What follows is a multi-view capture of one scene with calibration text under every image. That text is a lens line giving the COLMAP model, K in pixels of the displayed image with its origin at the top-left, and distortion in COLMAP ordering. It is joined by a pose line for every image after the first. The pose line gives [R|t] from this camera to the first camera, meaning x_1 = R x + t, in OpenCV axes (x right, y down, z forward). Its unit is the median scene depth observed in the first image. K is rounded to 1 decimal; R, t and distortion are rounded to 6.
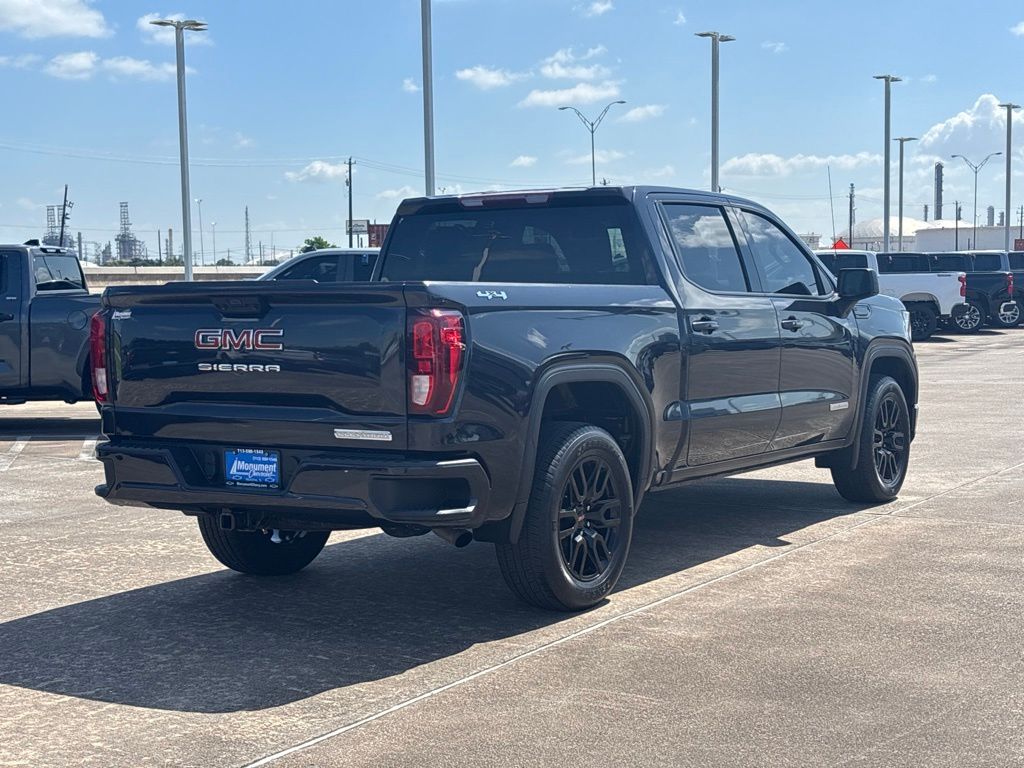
lens RADIAL K [[1506.2, 0, 513.6], [0, 1506.2, 403.6], [0, 0, 1]] dist [0.249207, -0.983263]
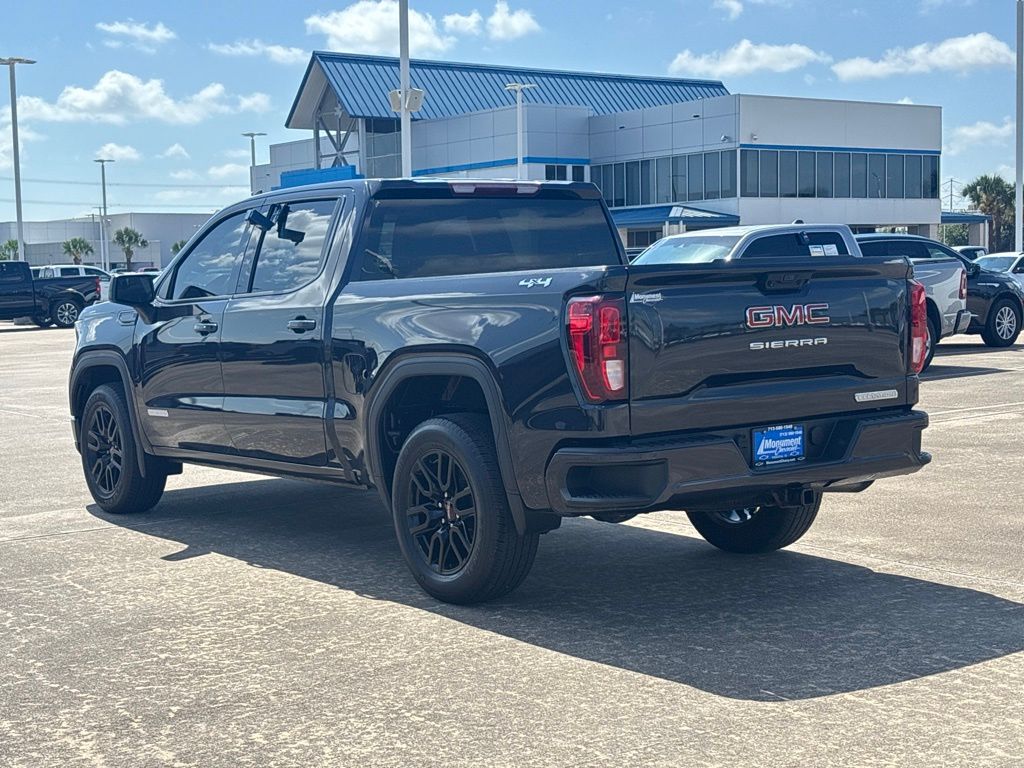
lens RADIAL K [[1550.6, 0, 444.6], [0, 1550.6, 398.2], [0, 0, 1]] dist [0.140429, -0.030918]
pose [[0.374841, -0.066318, 0.924714, -1.209400], [0.095229, 0.994917, 0.032750, -0.042789], [-0.922185, 0.075783, 0.379251, 0.815338]]
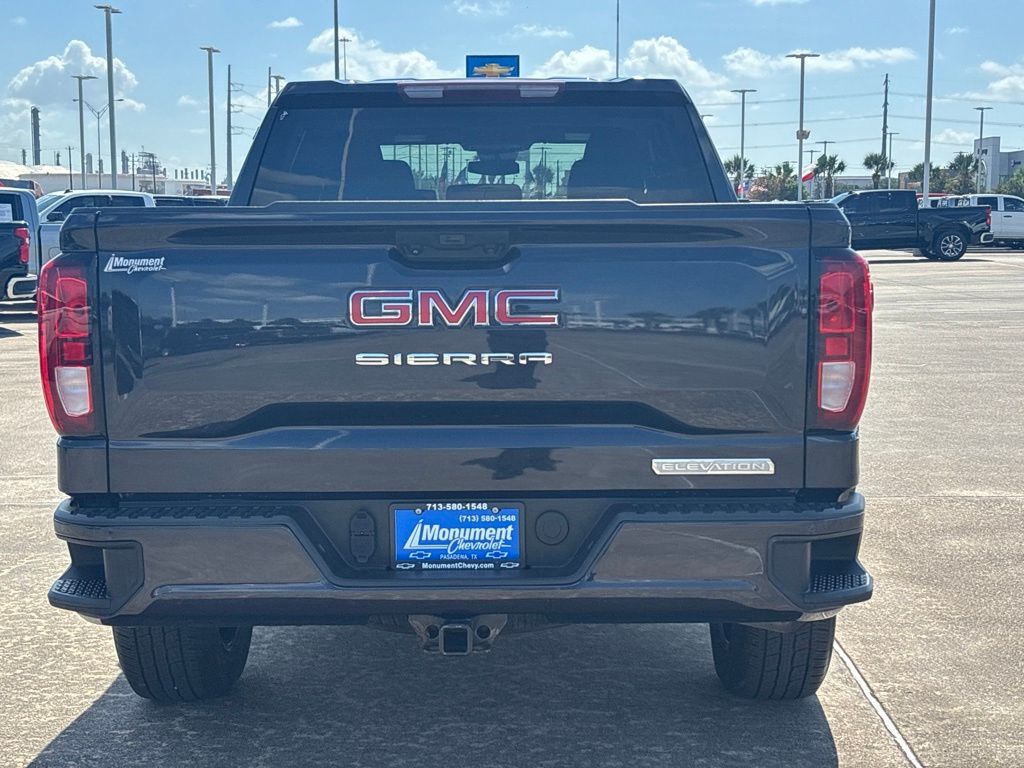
lens RADIAL K [[1506.2, 0, 513.6], [0, 1506.2, 403.6], [0, 0, 1]] dist [0.249207, -0.983263]
pose [[0.841421, -0.052122, 0.537861, -0.455800], [0.033542, 0.998456, 0.044285, -0.030803], [-0.539338, -0.019221, 0.841870, 0.520955]]
